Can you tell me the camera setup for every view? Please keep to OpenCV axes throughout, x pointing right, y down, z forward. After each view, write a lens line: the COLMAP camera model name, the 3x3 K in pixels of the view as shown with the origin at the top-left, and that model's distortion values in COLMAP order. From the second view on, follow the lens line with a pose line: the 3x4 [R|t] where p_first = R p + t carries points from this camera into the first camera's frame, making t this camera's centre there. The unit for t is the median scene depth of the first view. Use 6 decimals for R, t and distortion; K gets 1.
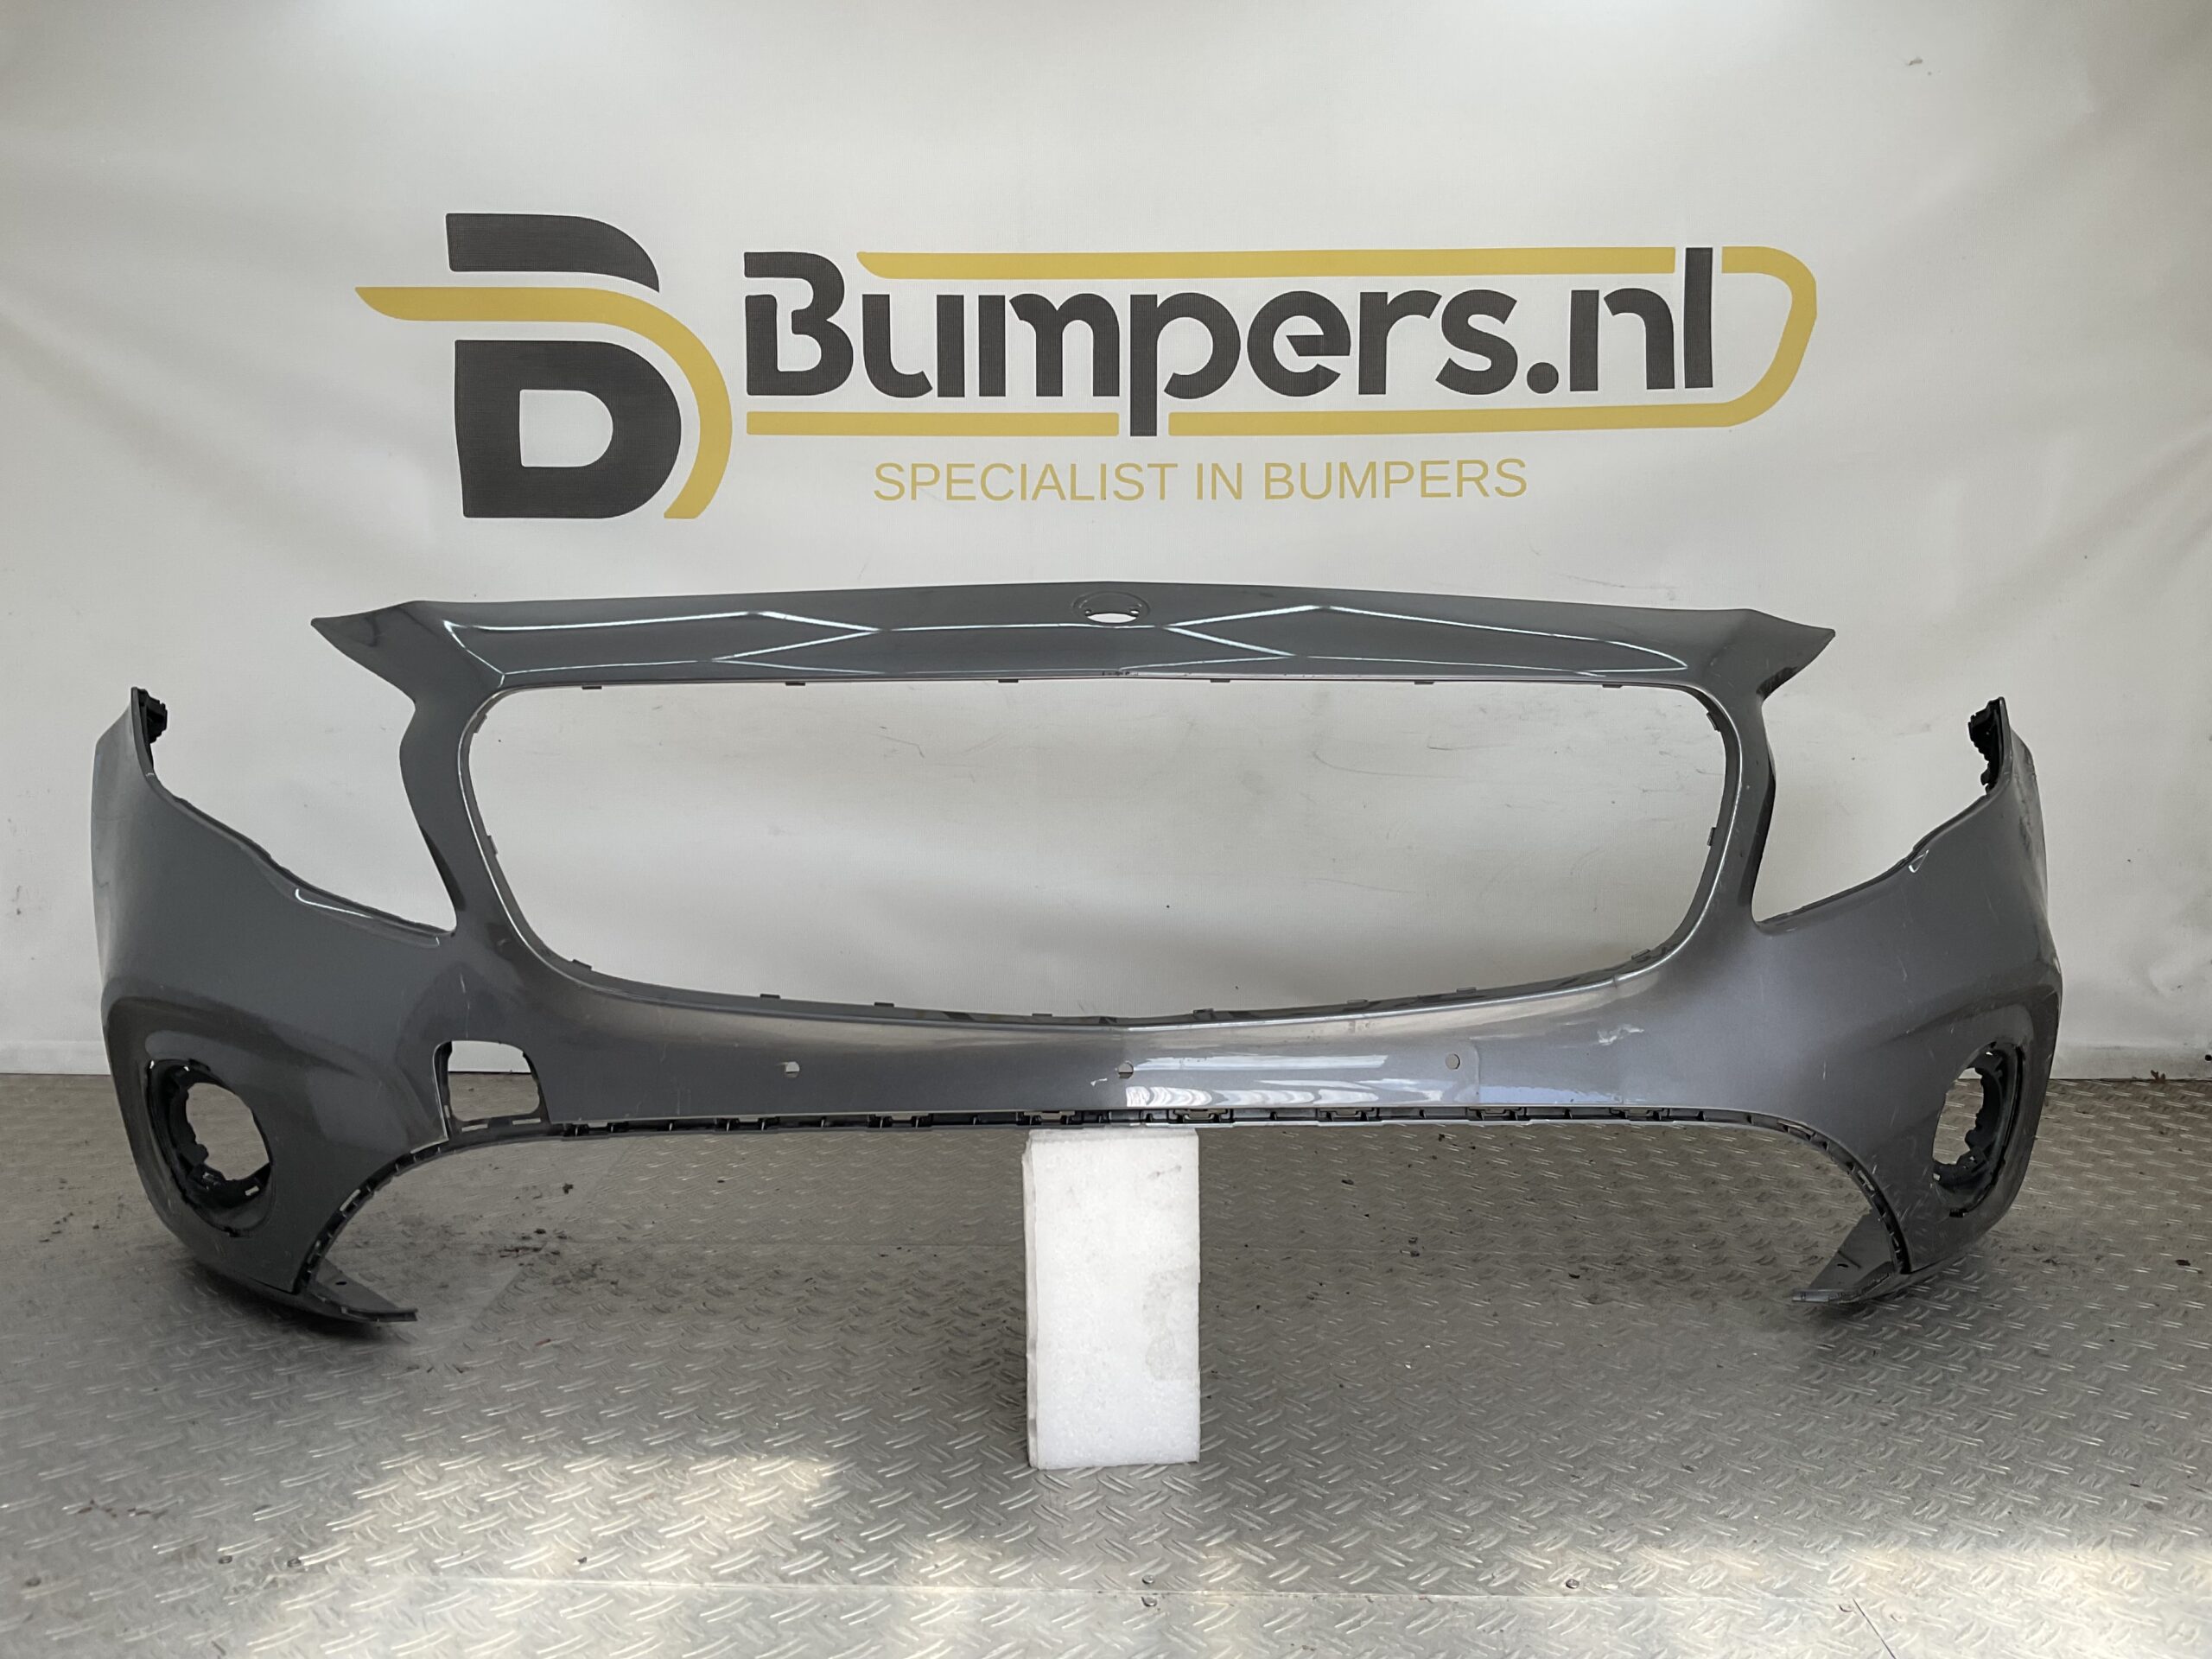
lens RADIAL K [[1812.8, 0, 1106.0], [0, 1812.8, 829.5], [0, 0, 1]] dist [0.169648, -0.359593]
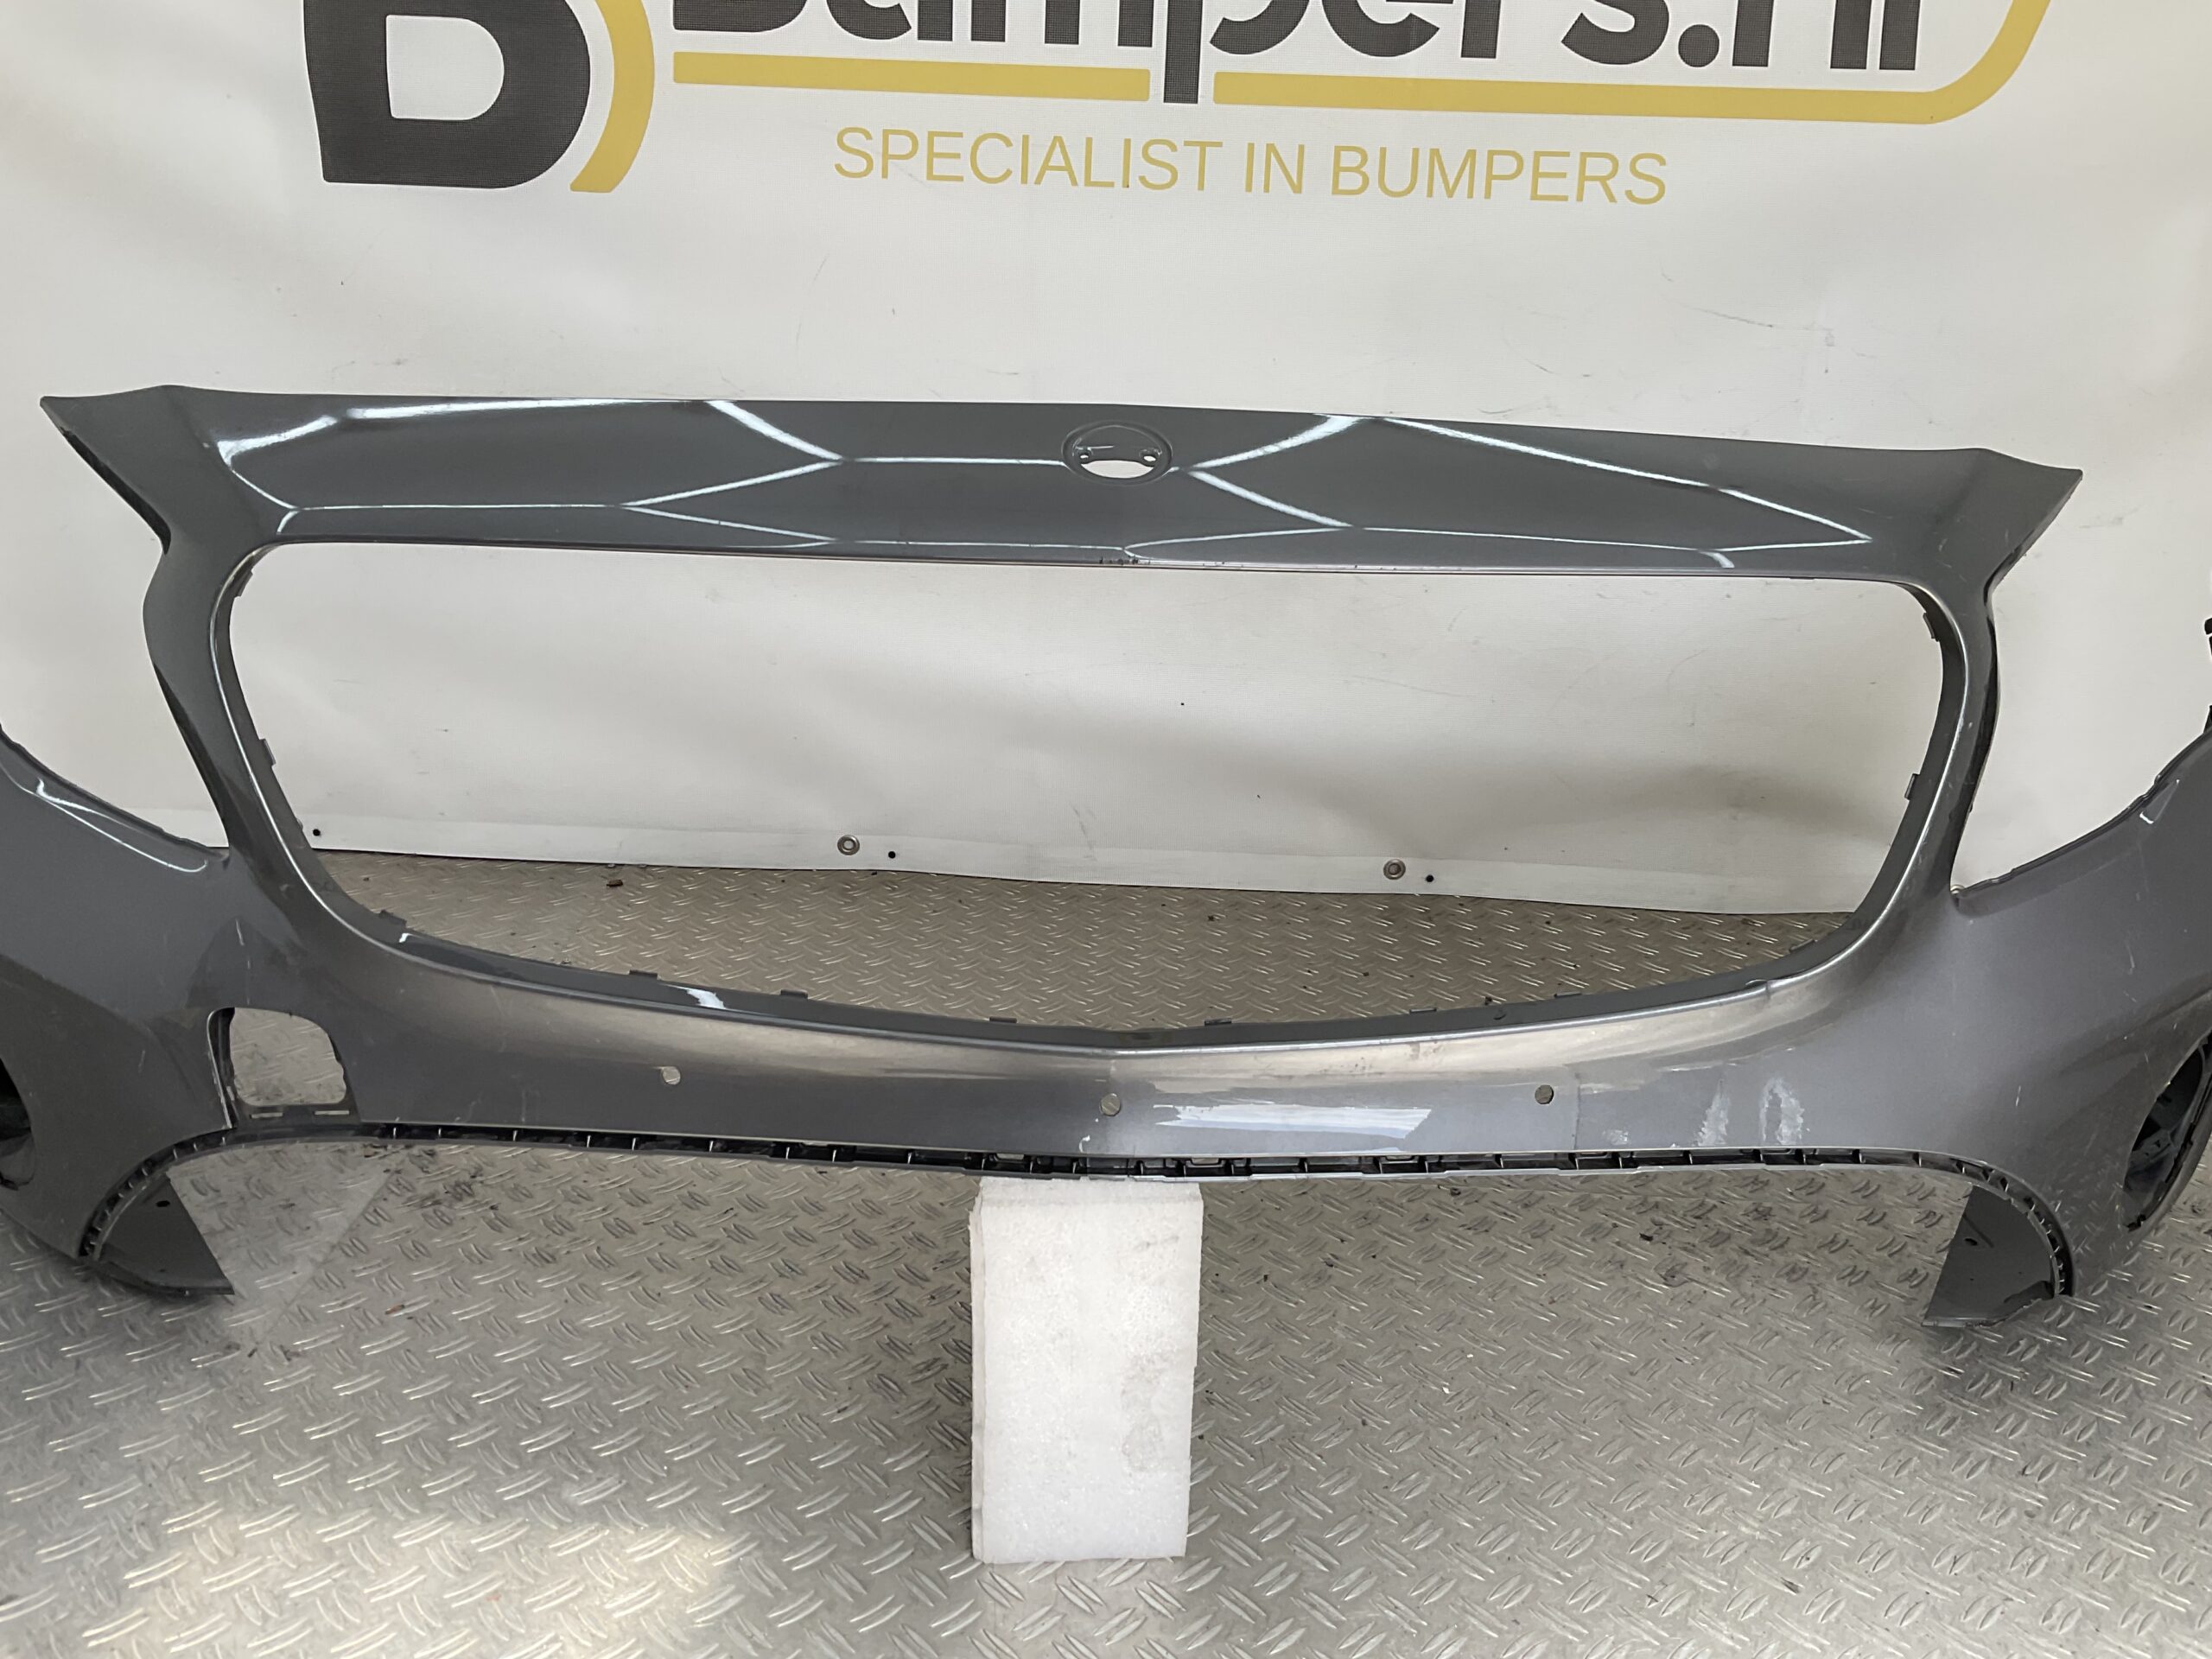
lens RADIAL K [[1831.4, 0, 1106.0], [0, 1831.4, 829.5], [0, 0, 1]] dist [0.076030, -0.129519]
pose [[0.999195, 0.039940, -0.003710, 0.006243], [-0.038219, 0.976027, 0.214266, -0.126188], [0.012179, -0.213952, 0.976768, 0.257428]]
